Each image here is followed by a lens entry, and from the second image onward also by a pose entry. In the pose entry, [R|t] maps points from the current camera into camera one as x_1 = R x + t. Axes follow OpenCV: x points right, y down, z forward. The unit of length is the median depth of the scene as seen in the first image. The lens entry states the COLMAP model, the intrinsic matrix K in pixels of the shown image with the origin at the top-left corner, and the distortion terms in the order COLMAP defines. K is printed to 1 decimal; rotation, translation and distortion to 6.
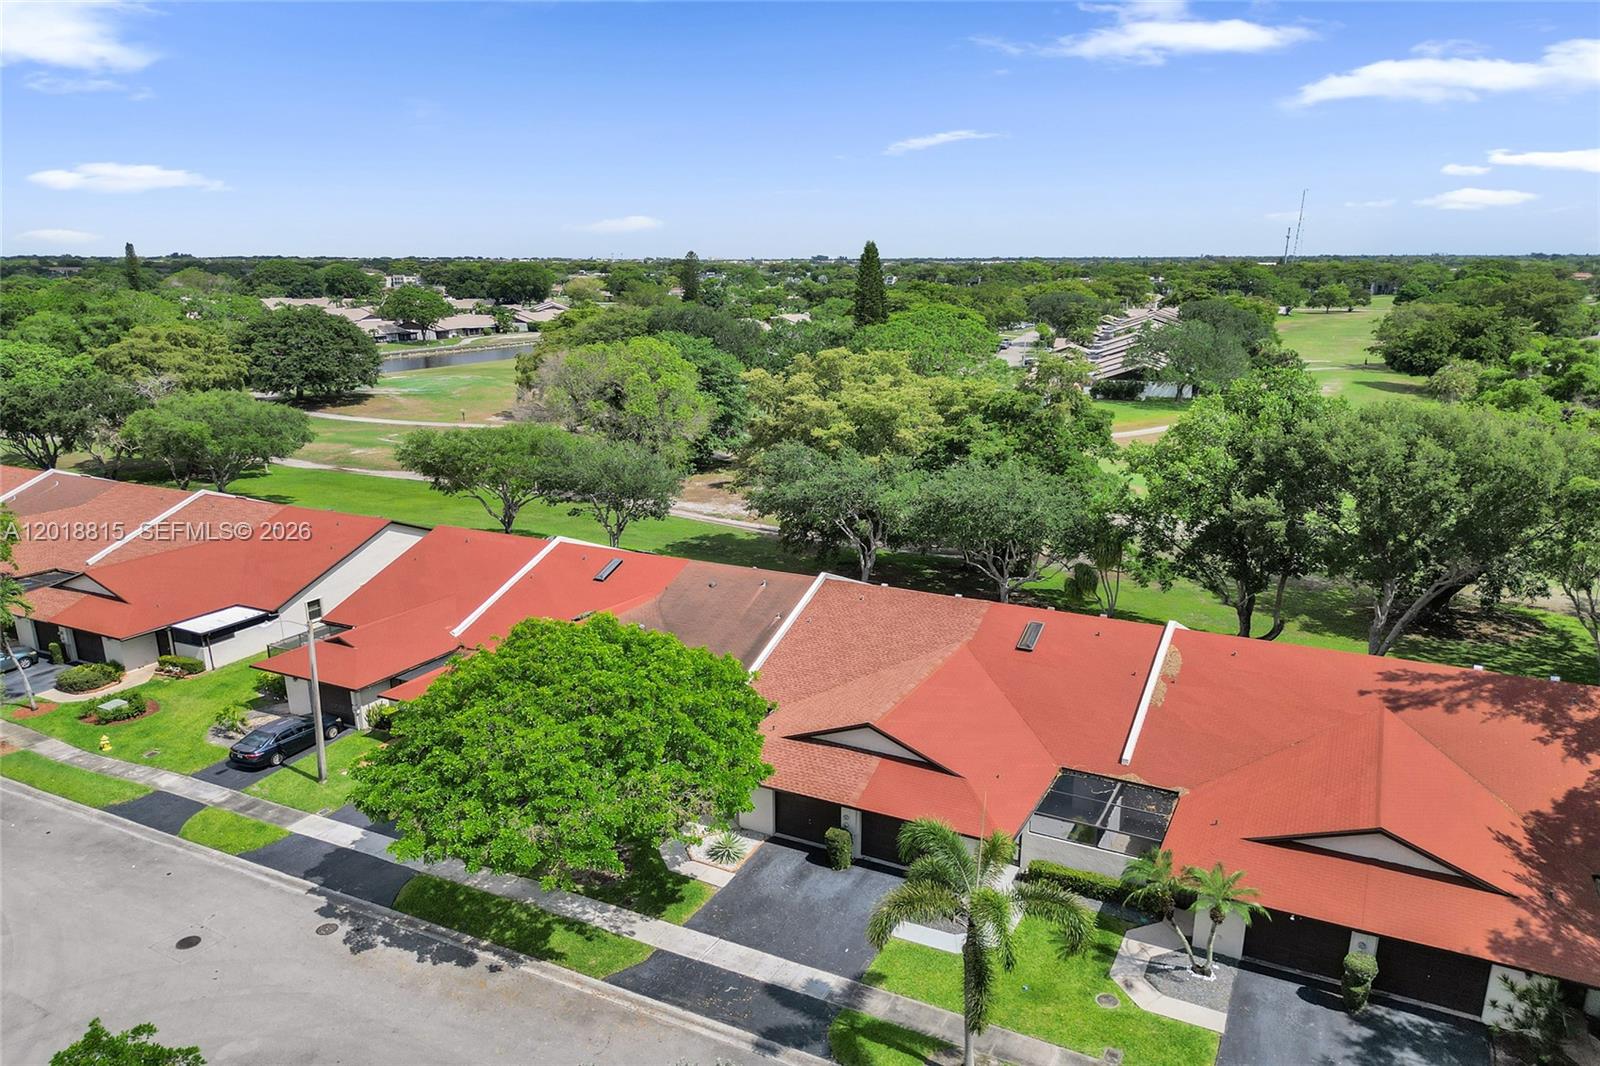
lens RADIAL K [[1131.7, 0, 797.8], [0, 1131.7, 574.1], [0, 0, 1]] dist [0.069046, -0.070498]
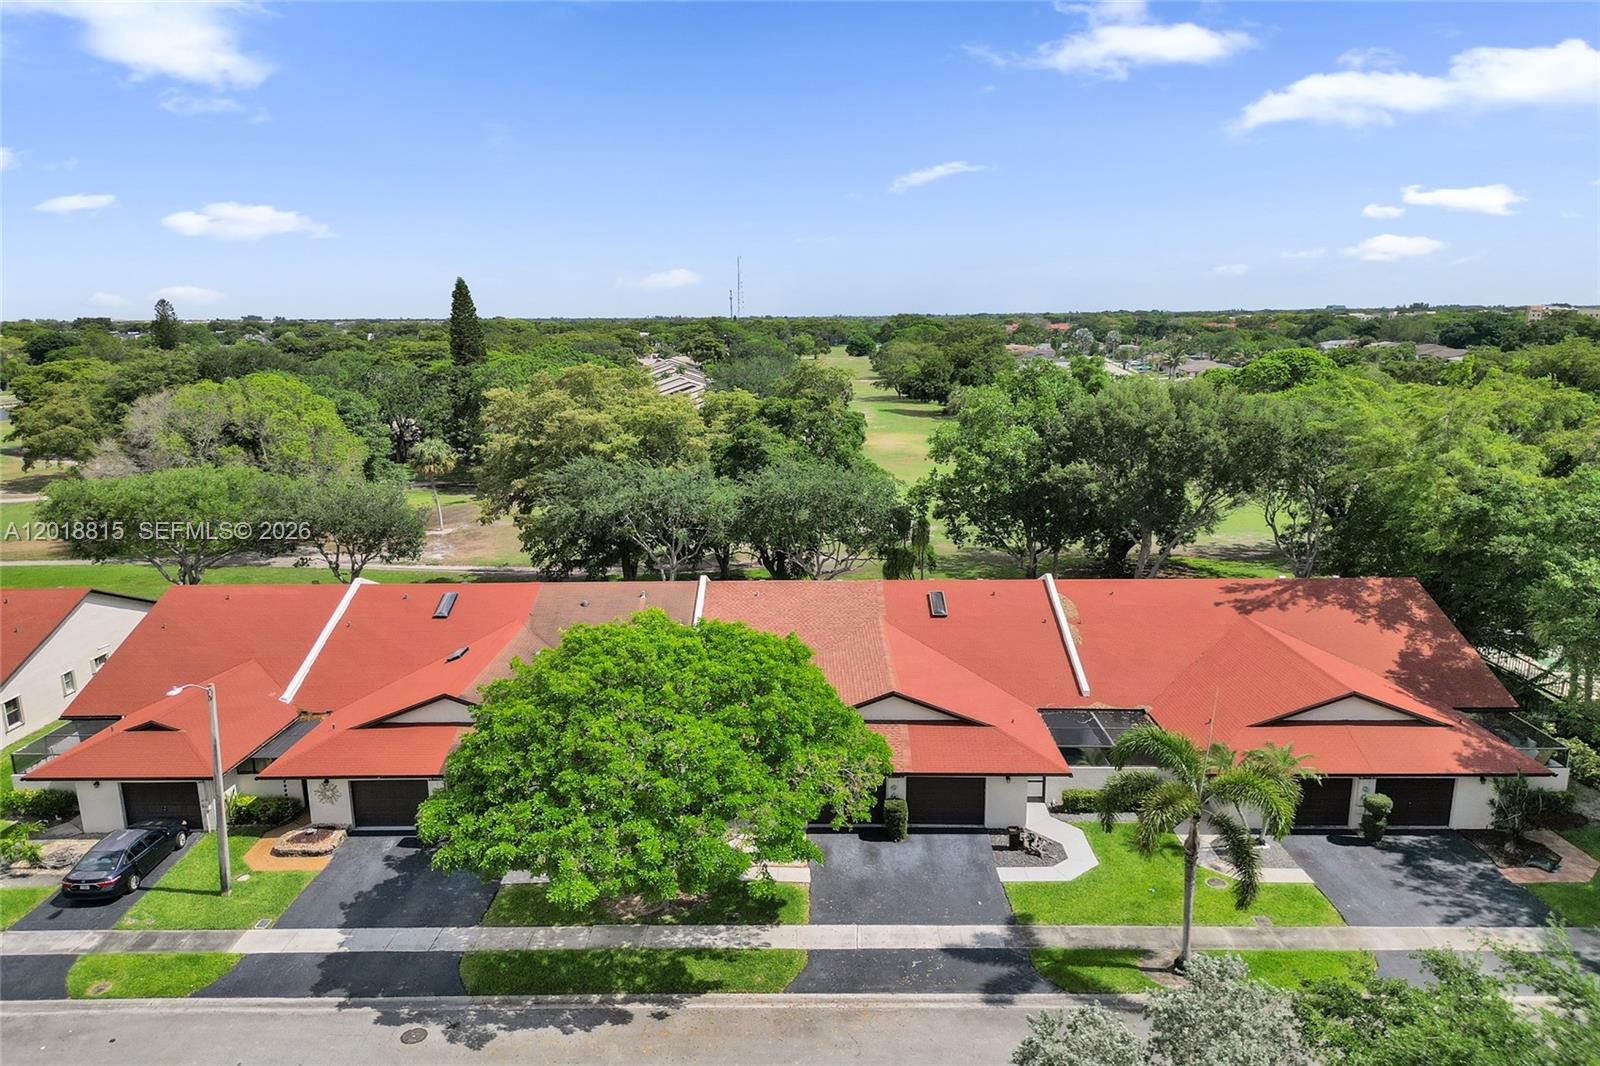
lens RADIAL K [[1123.9, 0, 805.3], [0, 1123.9, 557.2], [0, 0, 1]] dist [0.071990, -0.067264]
pose [[0.893233, -0.101874, 0.437899, -0.414300], [0.129209, 0.991068, -0.032999, 0.033861], [-0.430626, 0.086057, 0.898418, 0.117552]]
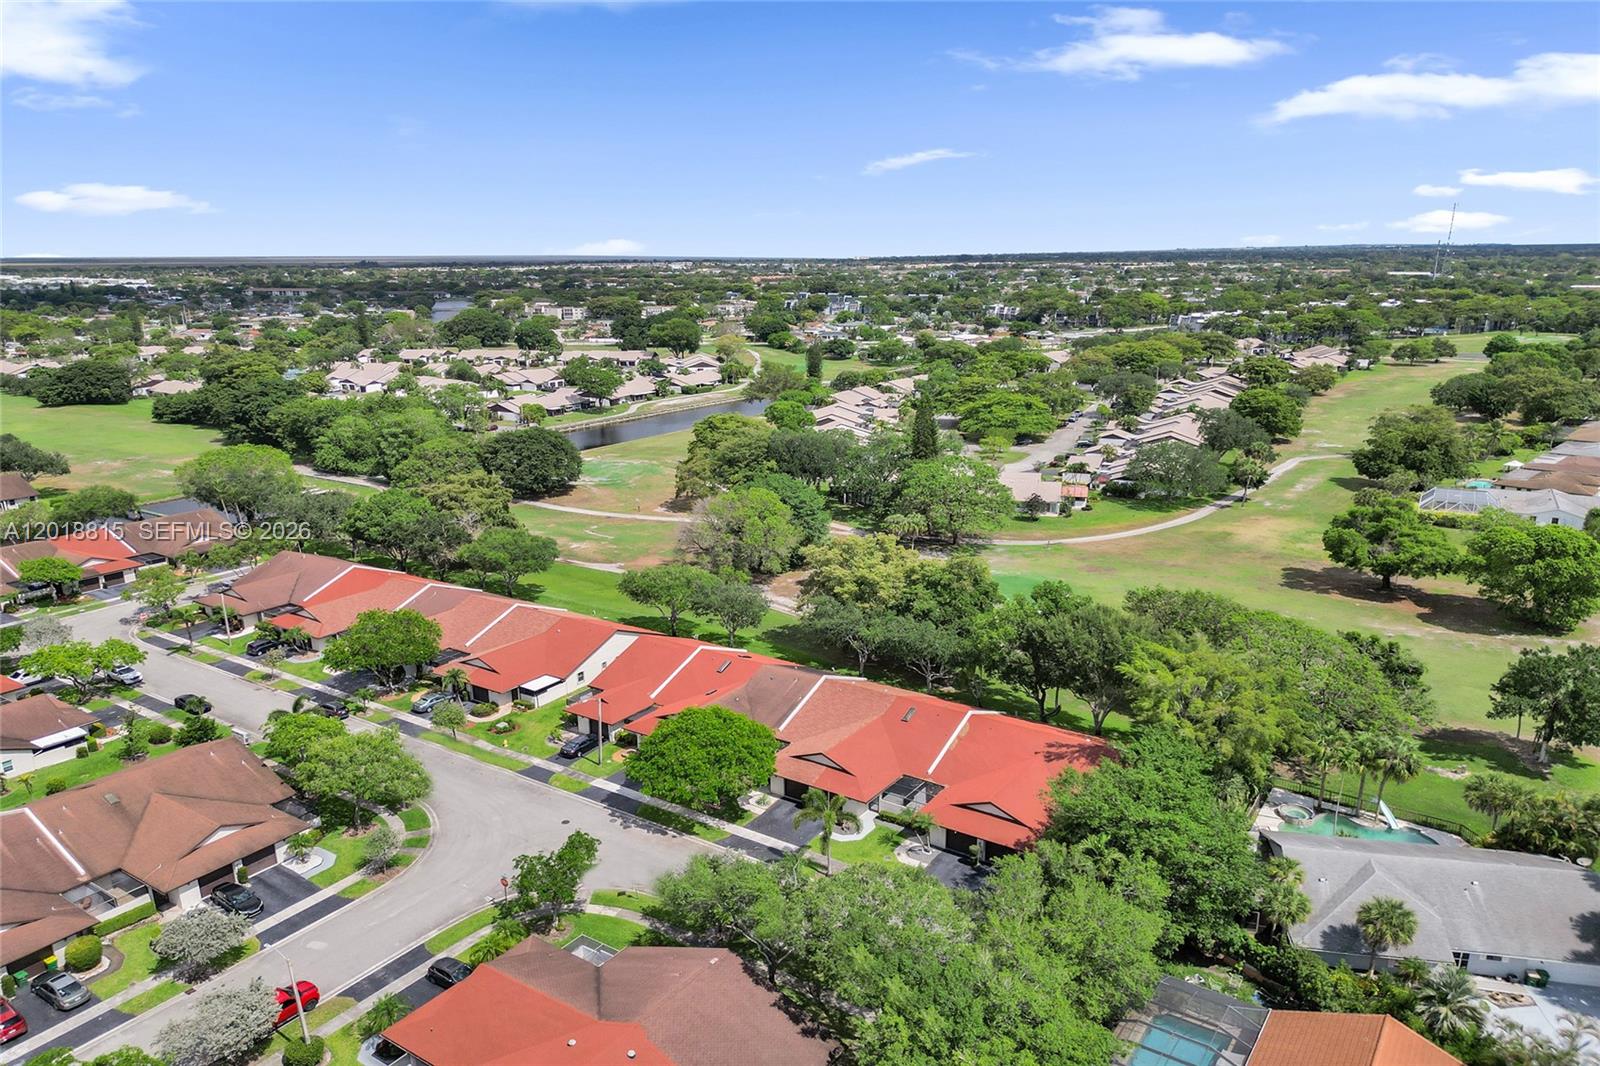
lens RADIAL K [[1131.7, 0, 797.8], [0, 1131.7, 574.1], [0, 0, 1]] dist [0.069046, -0.070498]
pose [[0.992145, 0.027061, -0.122128, 0.287321], [-0.026212, 0.999620, 0.008549, -0.264070], [0.122313, -0.005281, 0.992477, -1.385919]]
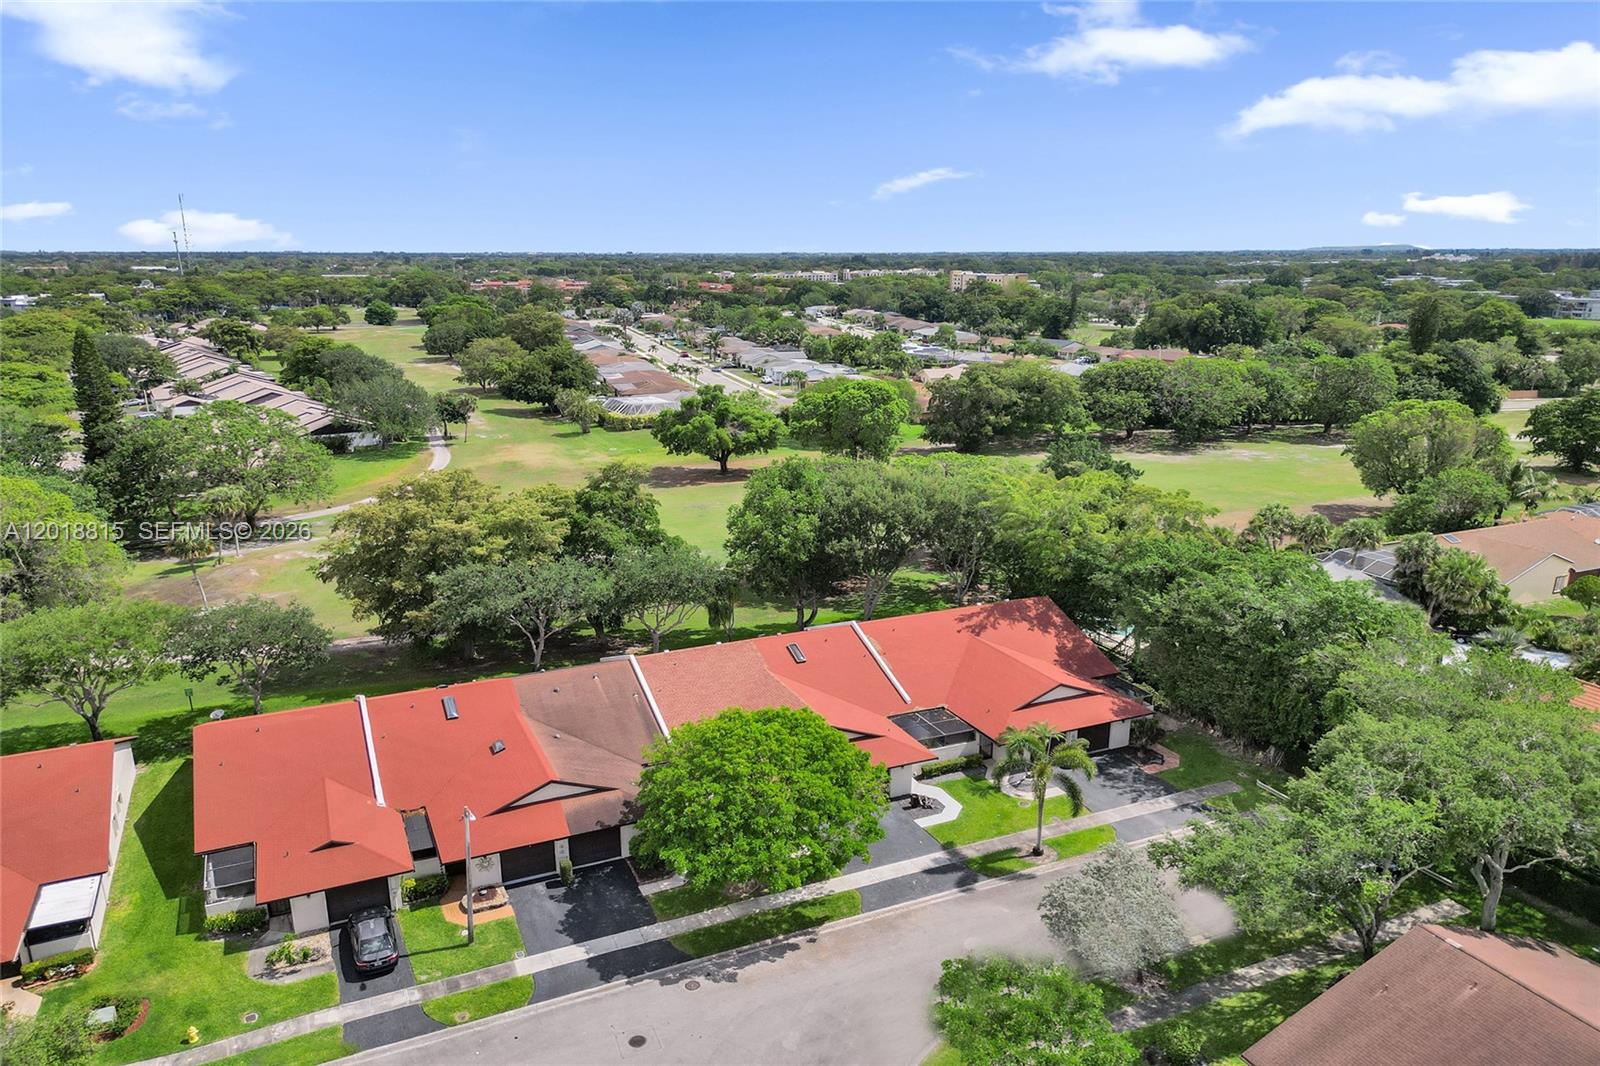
lens RADIAL K [[1116.3, 0, 802.5], [0, 1116.3, 560.5], [0, 0, 1]] dist [0.072320, -0.065917]
pose [[0.615074, -0.209963, 0.759999, -1.079964], [0.213087, 0.972290, 0.096159, -0.250727], [-0.759129, 0.102801, 0.642771, -0.022772]]
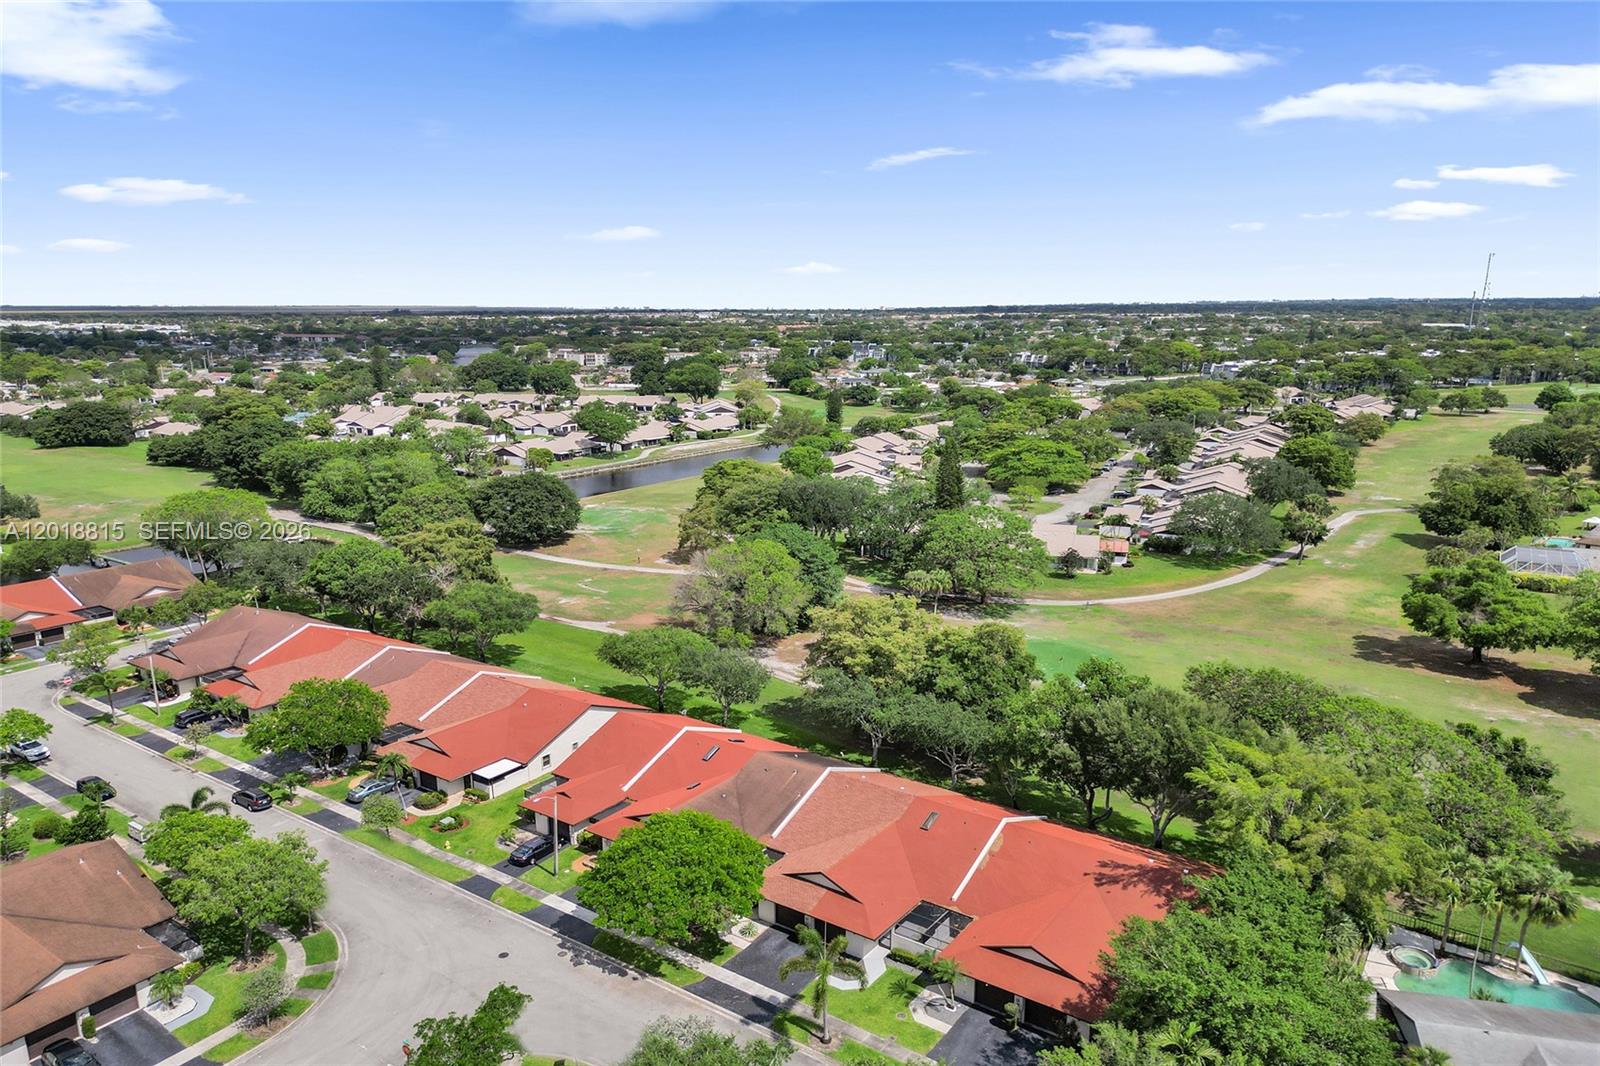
lens RADIAL K [[1129.5, 0, 795.3], [0, 1129.5, 572.4], [0, 0, 1]] dist [0.061991, -0.059779]
pose [[0.988697, 0.031401, -0.146605, 0.280652], [-0.036672, 0.998769, -0.033387, -0.312364], [0.145376, 0.038386, 0.988632, -0.960405]]
